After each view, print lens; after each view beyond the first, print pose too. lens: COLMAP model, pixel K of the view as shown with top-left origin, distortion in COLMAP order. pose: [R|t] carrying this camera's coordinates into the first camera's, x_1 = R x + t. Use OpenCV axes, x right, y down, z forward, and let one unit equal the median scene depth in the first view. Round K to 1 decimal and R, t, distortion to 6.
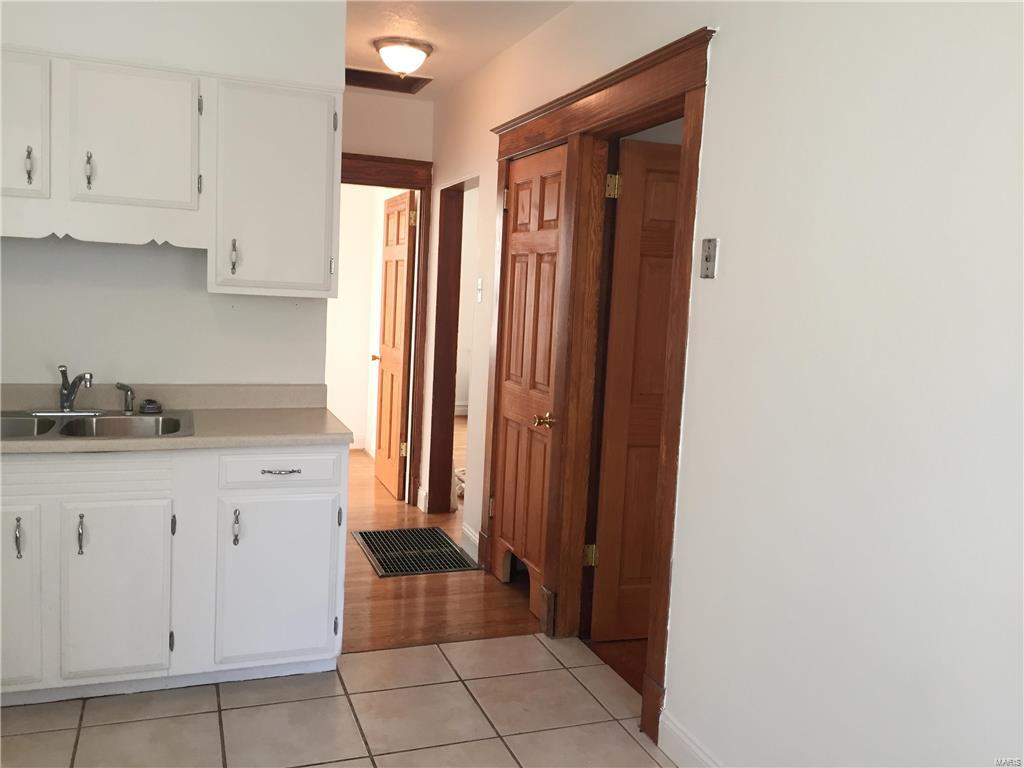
lens RADIAL K [[877.8, 0, 513.8], [0, 877.8, 383.6], [0, 0, 1]] dist [0.088339, -0.127424]
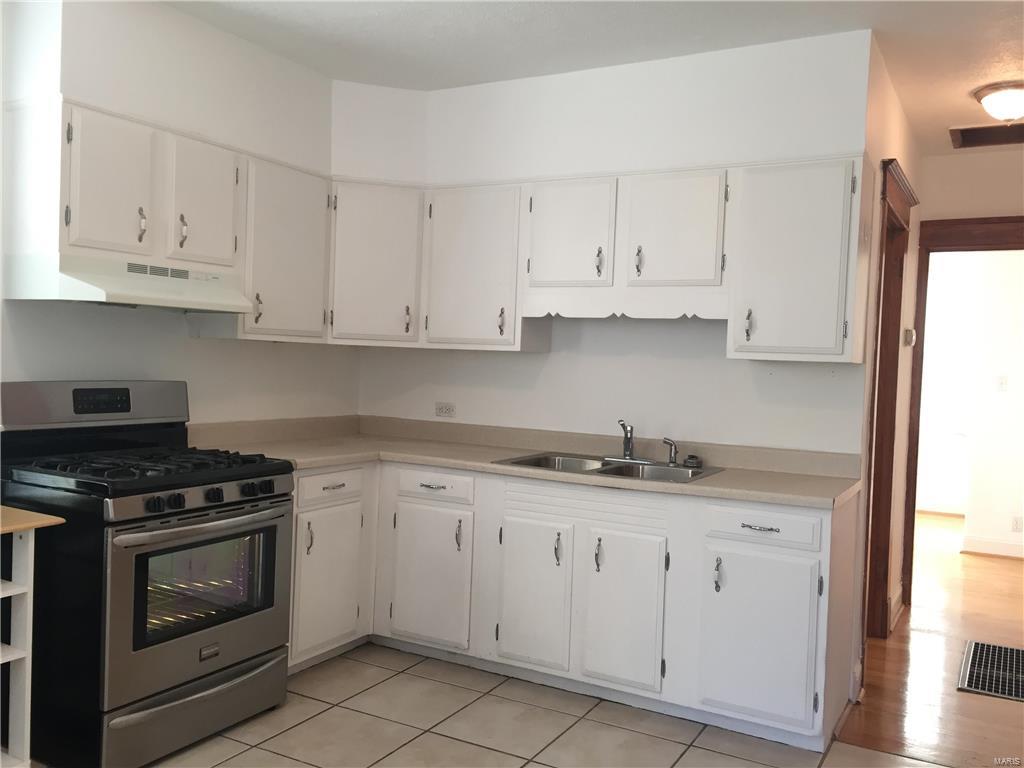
lens RADIAL K [[877.8, 0, 513.1], [0, 877.8, 383.7], [0, 0, 1]] dist [0.088339, -0.127424]
pose [[0.645804, -0.001745, -0.763501, 0.325596], [-0.086187, 0.993439, -0.075172, 0.034160], [0.758623, 0.114350, 0.641417, 0.102670]]
